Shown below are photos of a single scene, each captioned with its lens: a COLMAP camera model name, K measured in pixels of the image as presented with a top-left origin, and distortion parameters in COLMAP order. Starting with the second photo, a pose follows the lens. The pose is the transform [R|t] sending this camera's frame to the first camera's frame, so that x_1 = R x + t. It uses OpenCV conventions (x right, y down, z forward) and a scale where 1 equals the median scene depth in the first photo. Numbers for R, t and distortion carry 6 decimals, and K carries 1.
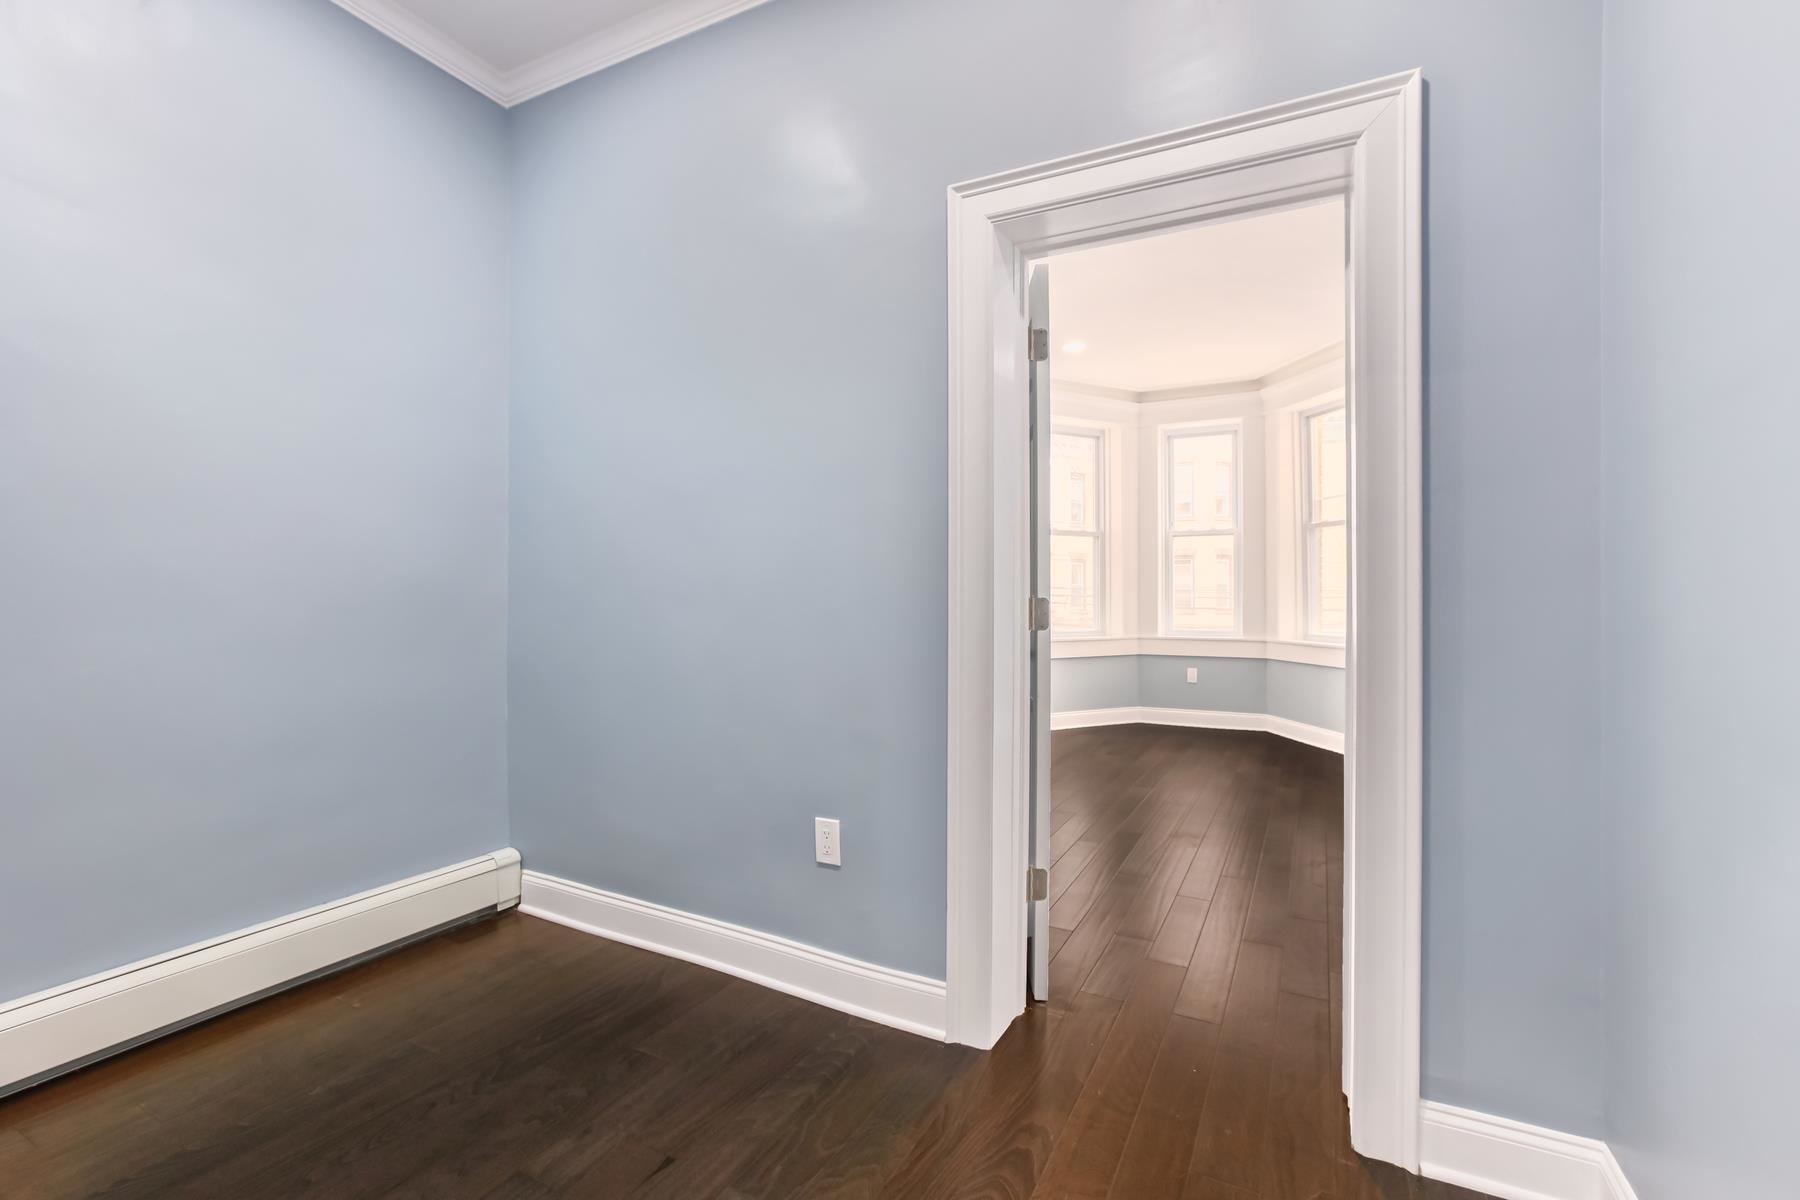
lens RADIAL K [[806.3, 0, 897.4], [0, 806.3, 593.6], [0, 0, 1]] dist [-0.024744, 0.007364]
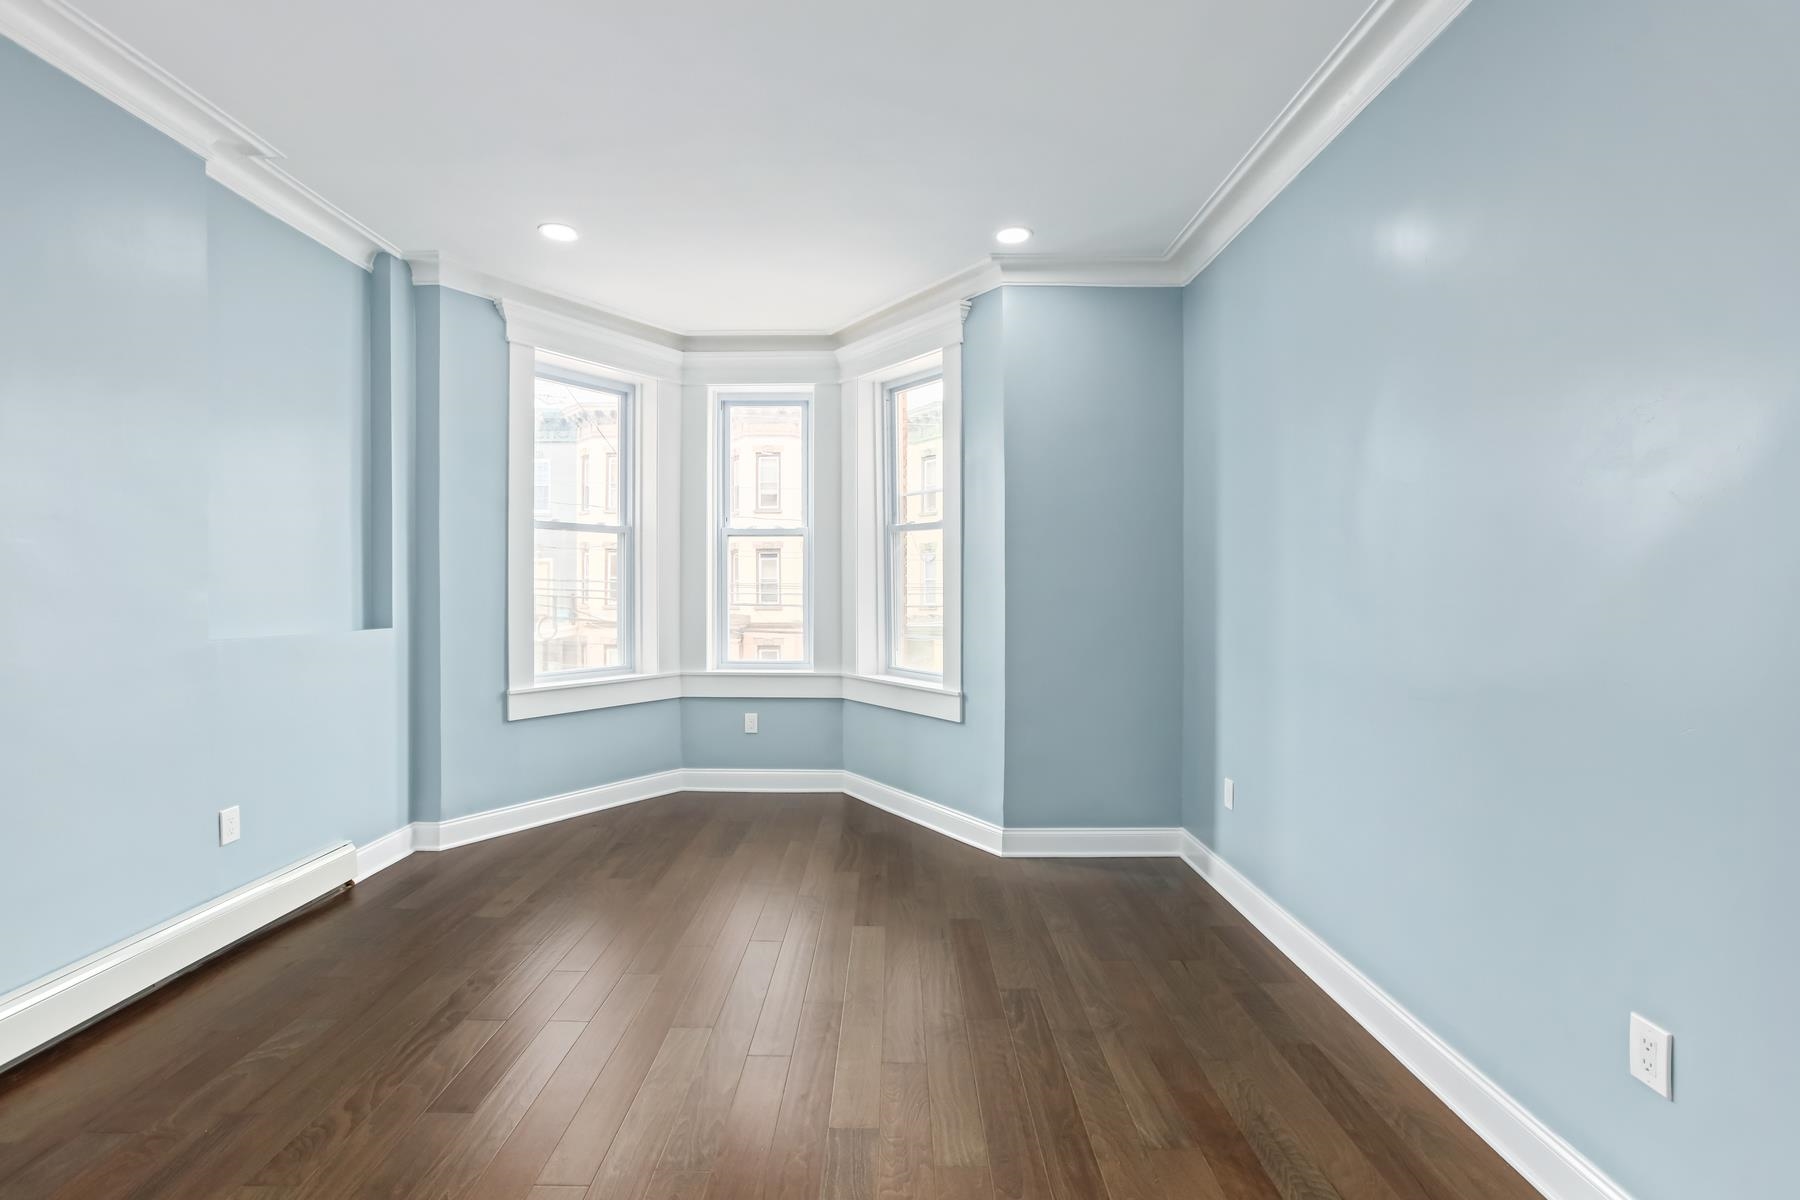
lens RADIAL K [[806.3, 0, 899.7], [0, 806.3, 587.7], [0, 0, 1]] dist [-0.024744, 0.007364]
pose [[0.880001, 0.002449, 0.474966, 0.135465], [-0.000720, 0.999992, -0.003822, -0.021766], [-0.474971, 0.003021, 0.879996, 0.282028]]
